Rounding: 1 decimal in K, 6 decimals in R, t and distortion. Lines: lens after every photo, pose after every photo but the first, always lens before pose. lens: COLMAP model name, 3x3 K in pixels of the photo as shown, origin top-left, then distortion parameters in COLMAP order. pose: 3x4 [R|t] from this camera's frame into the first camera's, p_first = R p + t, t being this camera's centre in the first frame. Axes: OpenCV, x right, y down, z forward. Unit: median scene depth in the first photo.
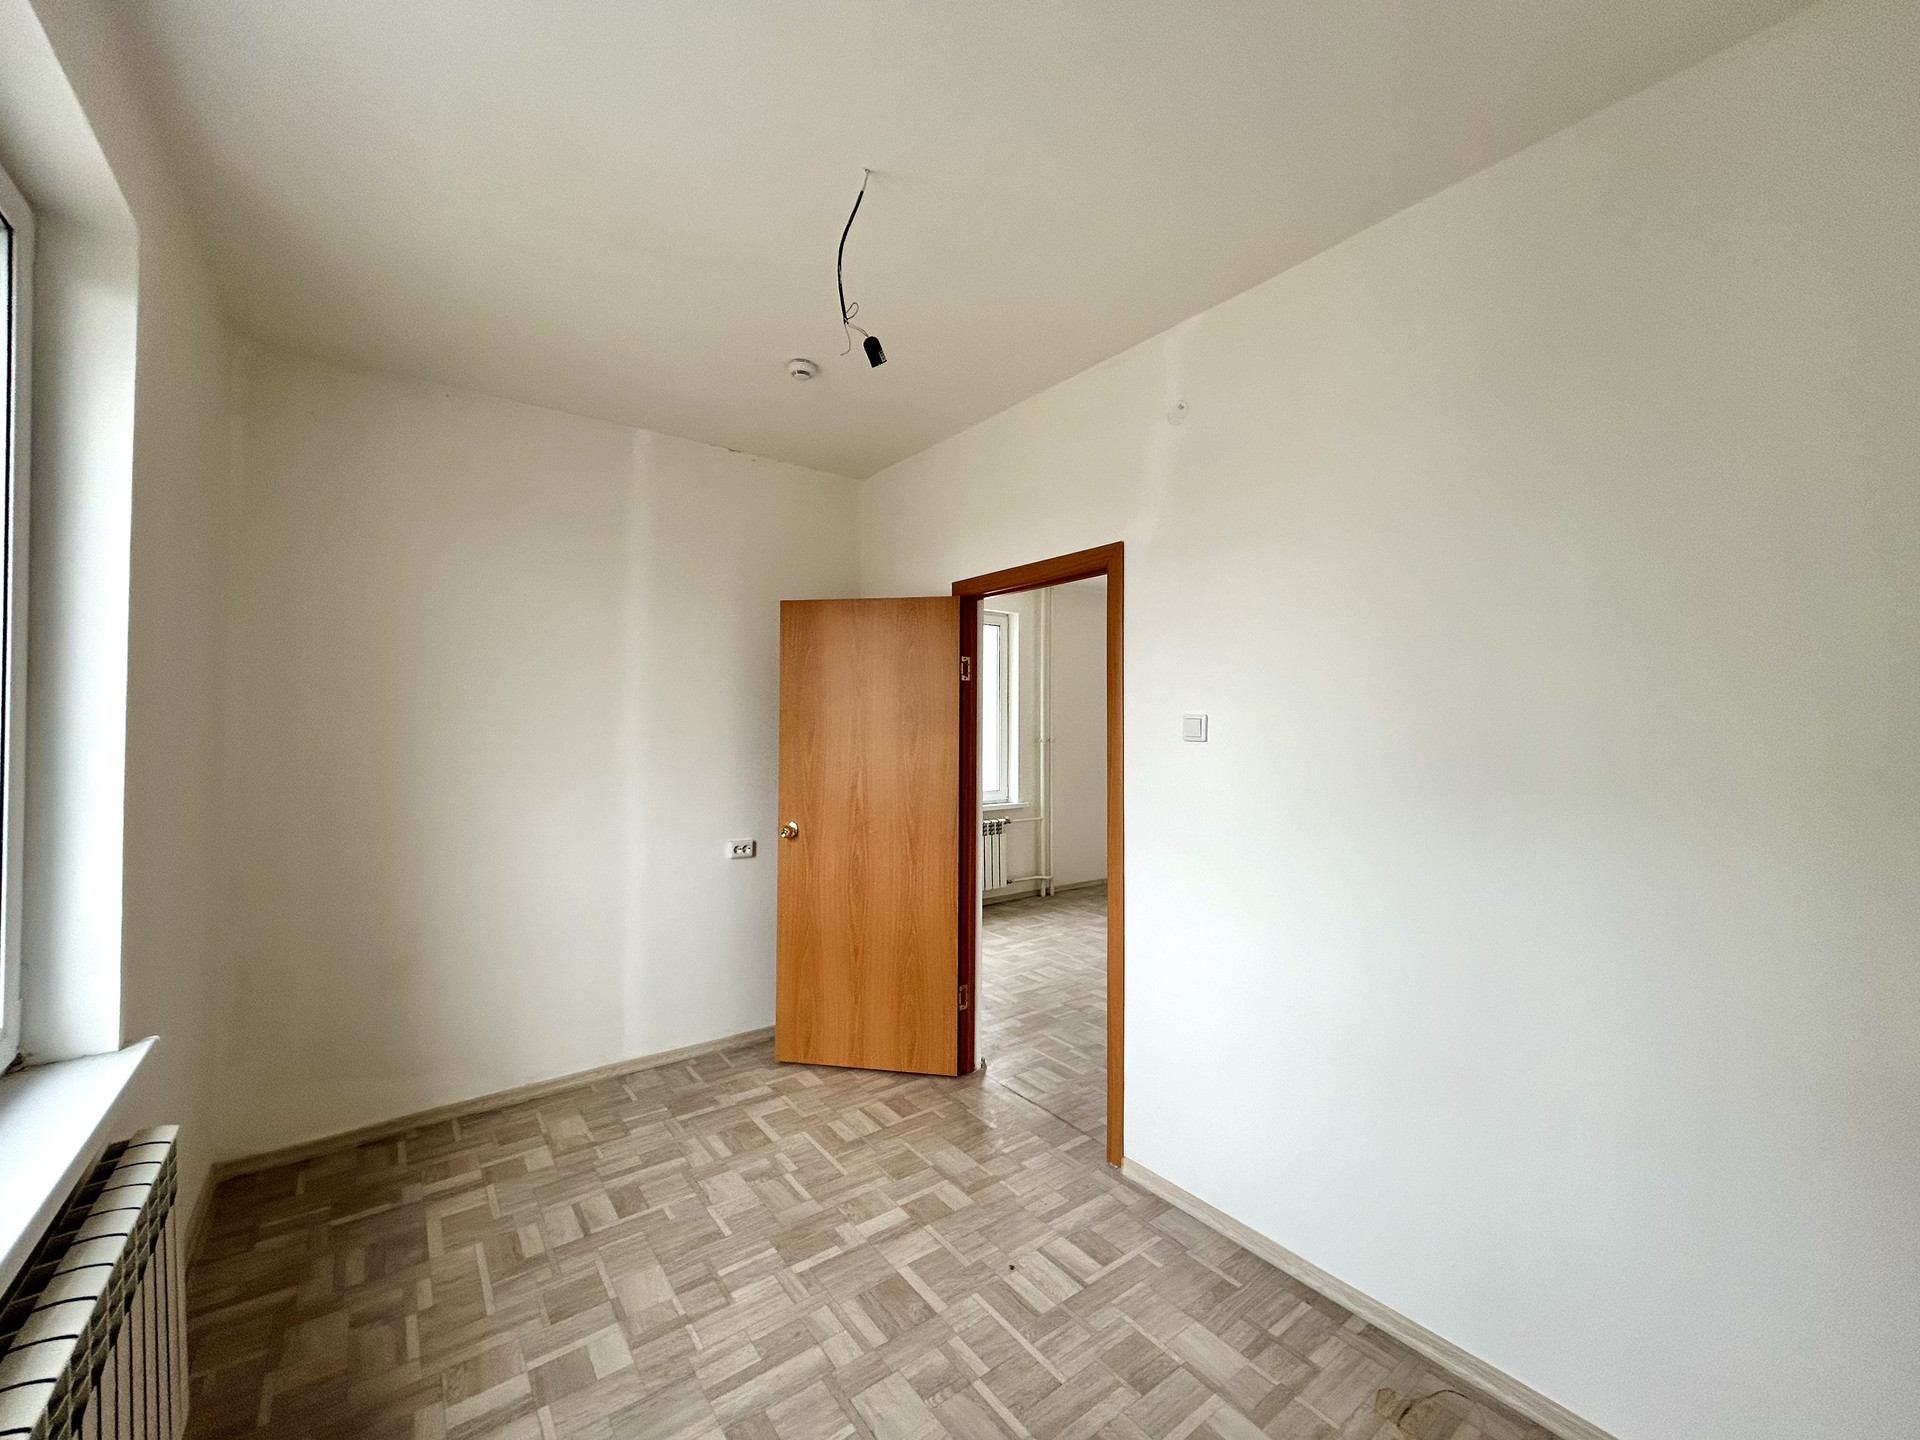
lens RADIAL K [[764.4, 0, 960.9], [0, 764.4, 733.8], [0, 0, 1]] dist [0.001539, 0.000886]
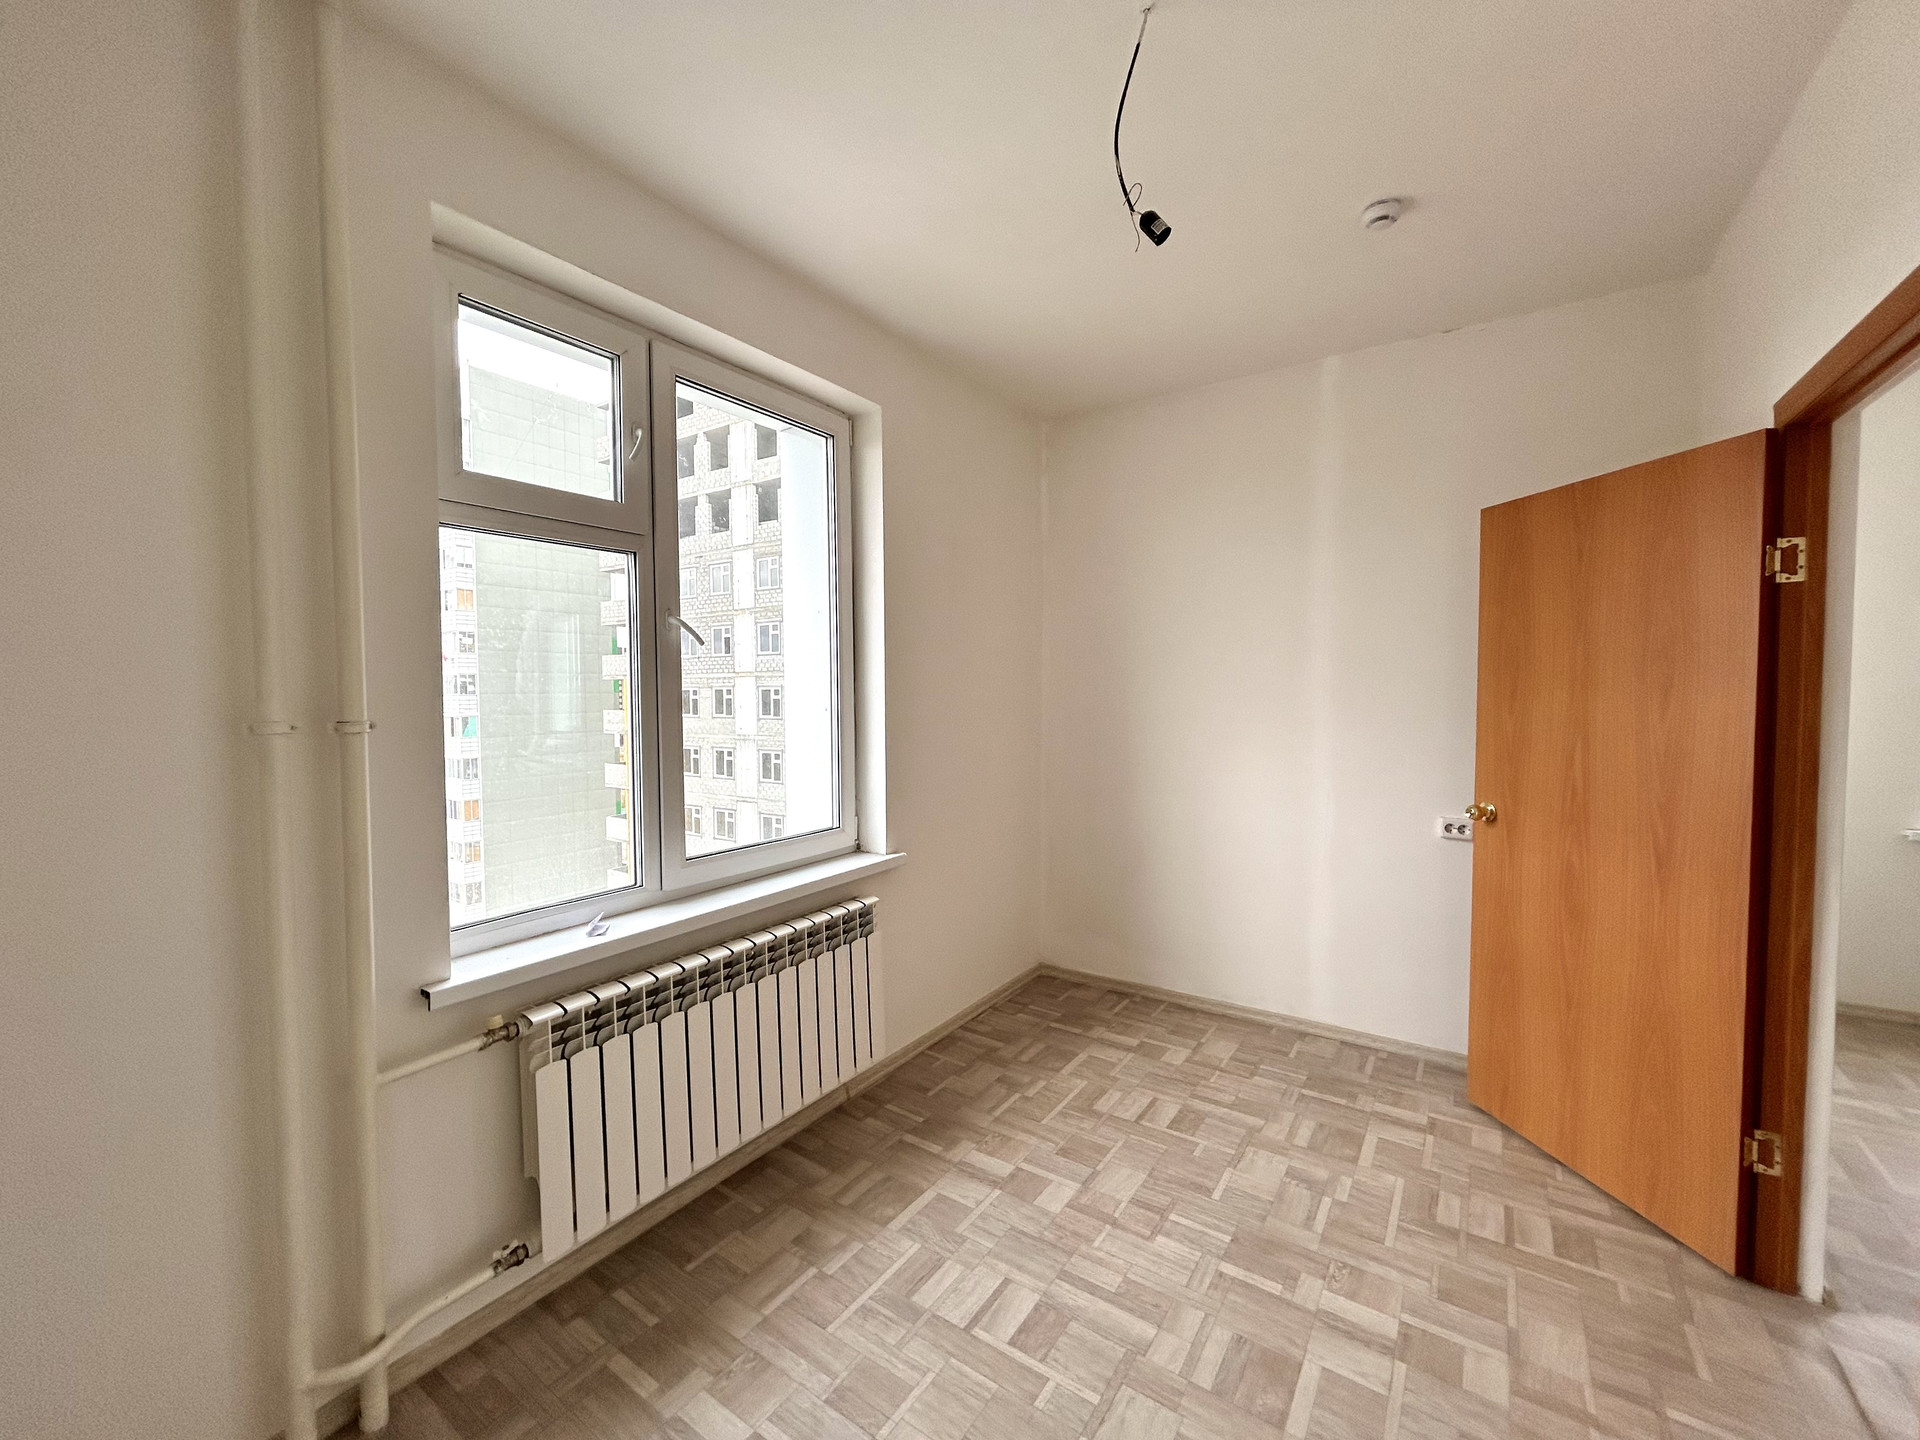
lens RADIAL K [[764.4, 0, 945.1], [0, 764.4, 723.4], [0, 0, 1]] dist [0.001539, 0.000886]
pose [[0.309235, 0.037808, -0.950234, 0.511085], [0.006449, 0.999103, 0.041851, 0.005607], [0.950964, -0.019070, 0.308714, 0.394809]]
